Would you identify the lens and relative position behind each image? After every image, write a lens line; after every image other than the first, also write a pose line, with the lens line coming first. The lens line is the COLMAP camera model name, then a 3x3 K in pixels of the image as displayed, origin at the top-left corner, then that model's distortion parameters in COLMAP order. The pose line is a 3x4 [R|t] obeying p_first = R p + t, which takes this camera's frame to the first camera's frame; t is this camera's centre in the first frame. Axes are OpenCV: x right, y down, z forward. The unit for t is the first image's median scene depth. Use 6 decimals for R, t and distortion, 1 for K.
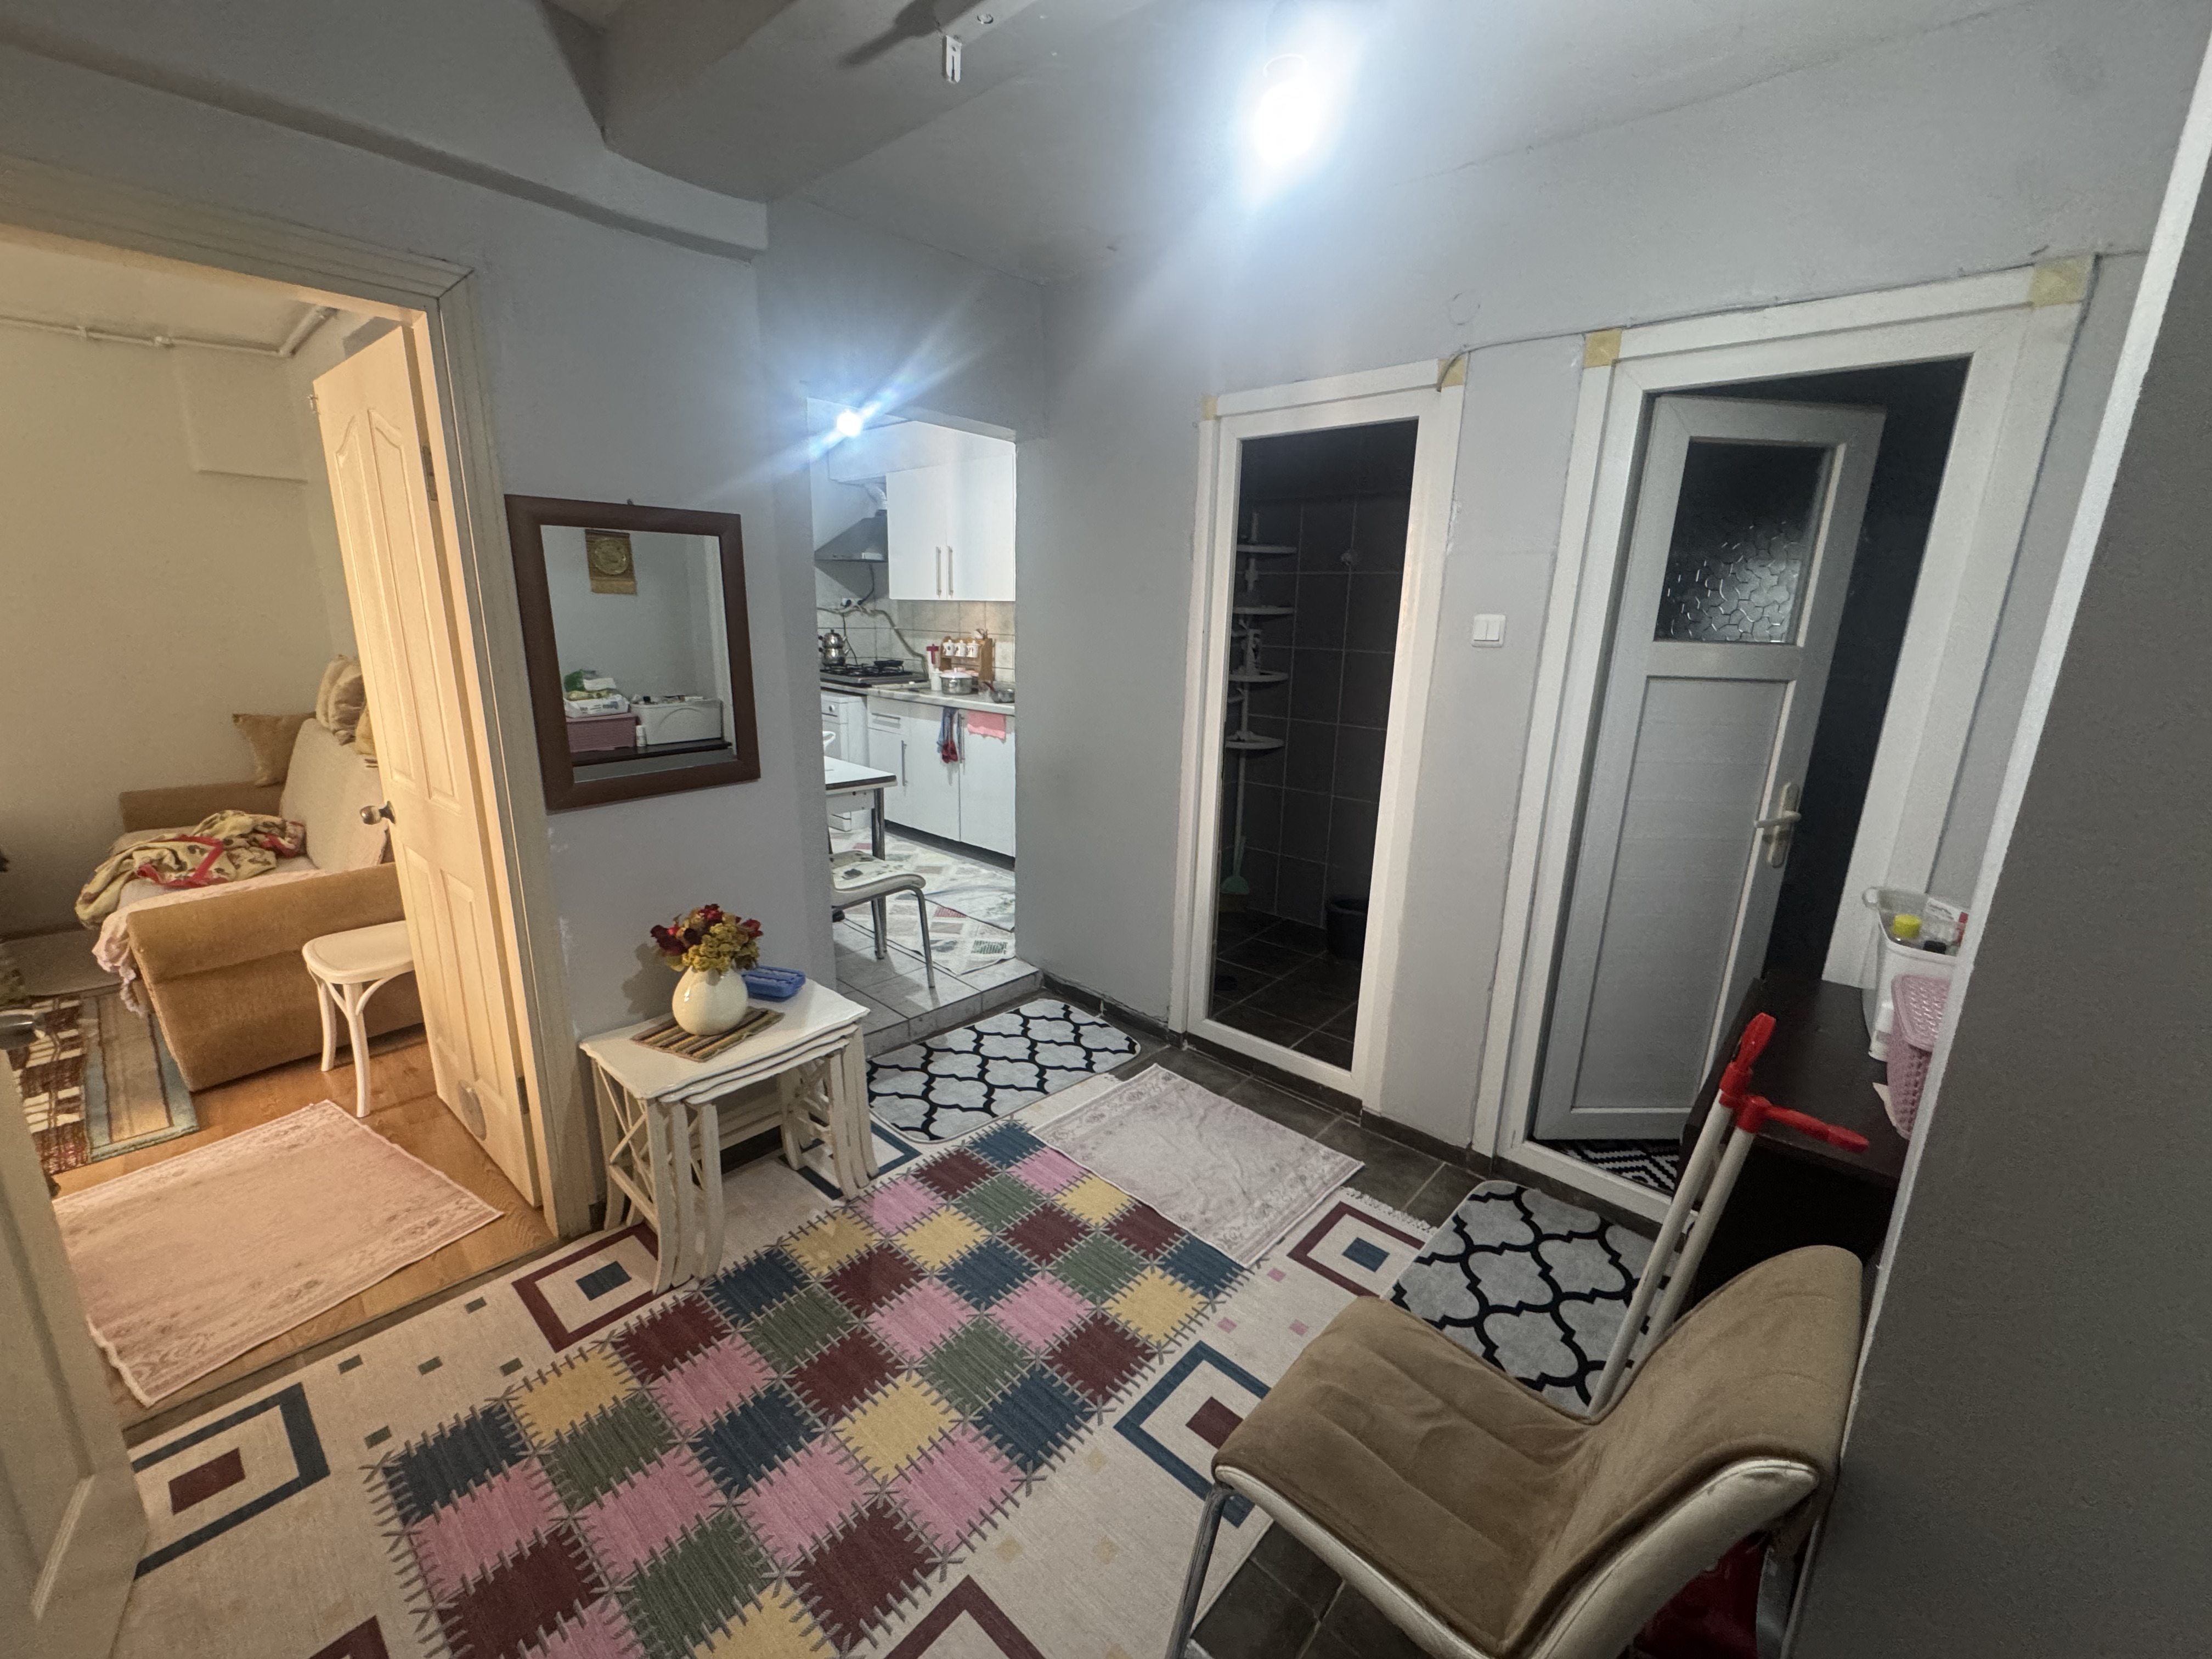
lens RADIAL K [[885.2, 0, 1106.0], [0, 885.2, 829.5], [0, 0, 1]] dist [-0.004485, 0.001056]
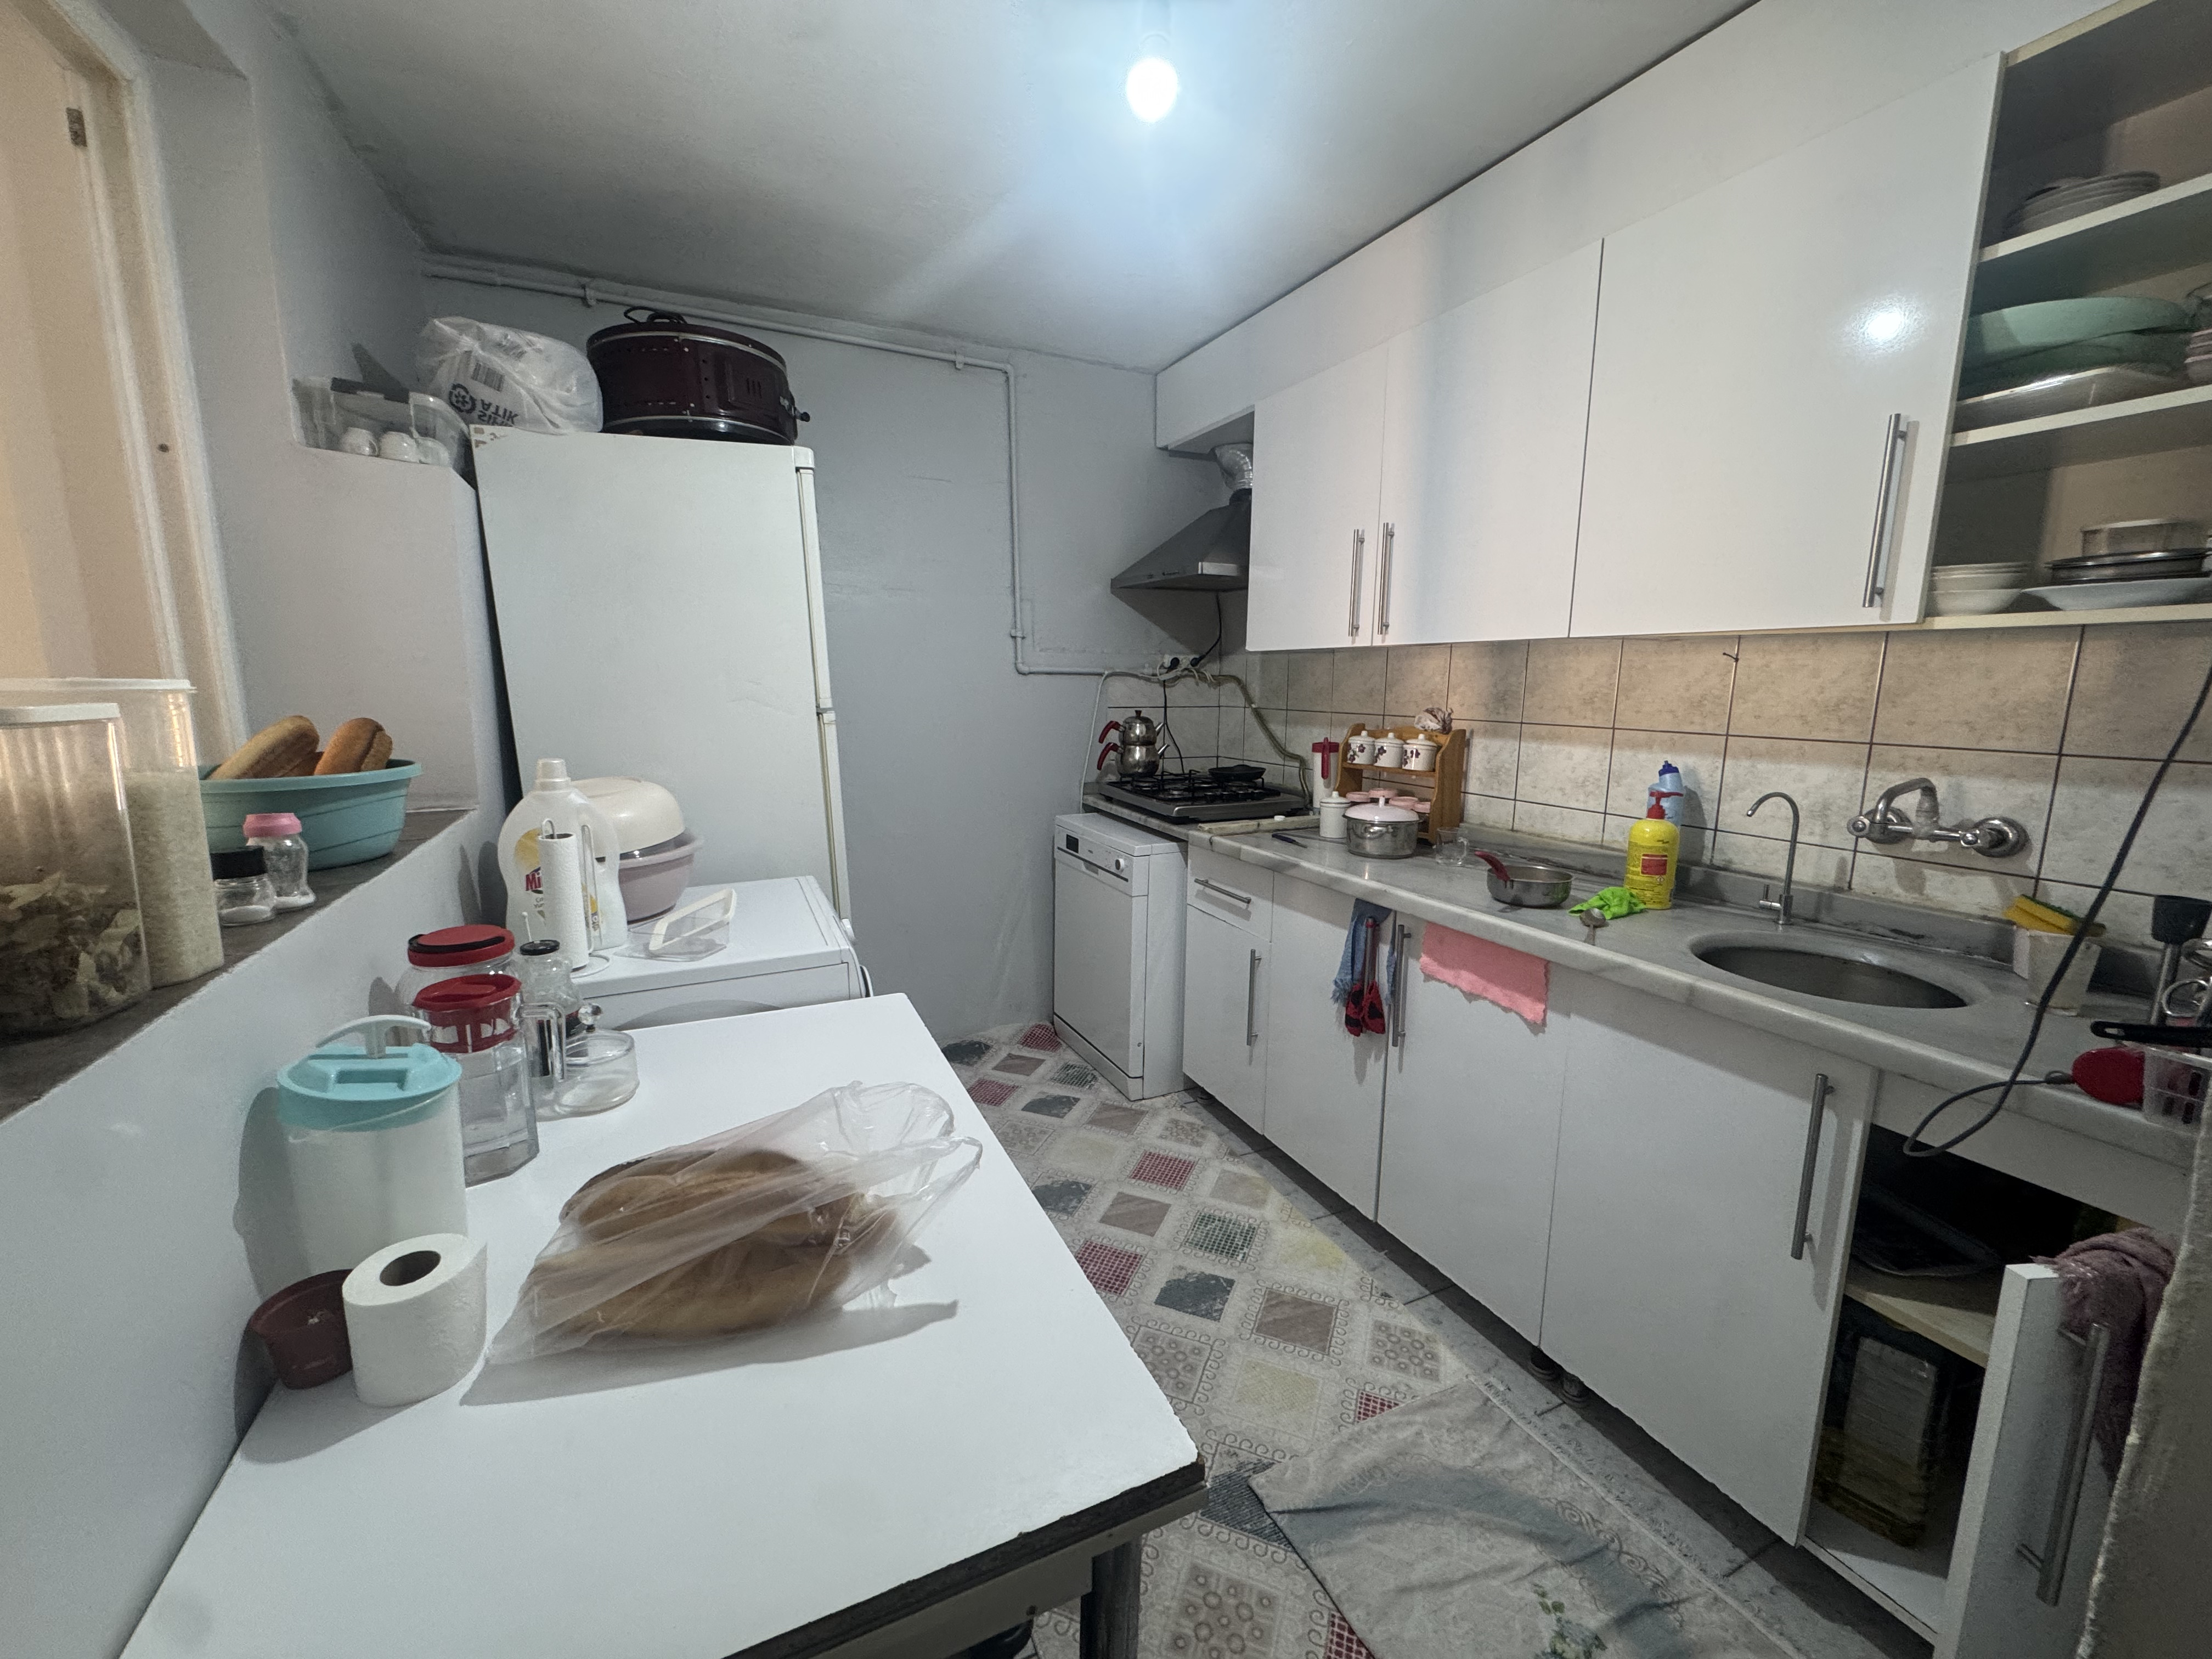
lens RADIAL K [[885.2, 0, 1106.0], [0, 885.2, 829.5], [0, 0, 1]] dist [-0.004485, 0.001056]
pose [[0.923538, 0.046513, -0.380675, -0.122034], [-0.076591, 0.994991, -0.064241, -0.121036], [0.375780, 0.088485, 0.922475, 0.515036]]
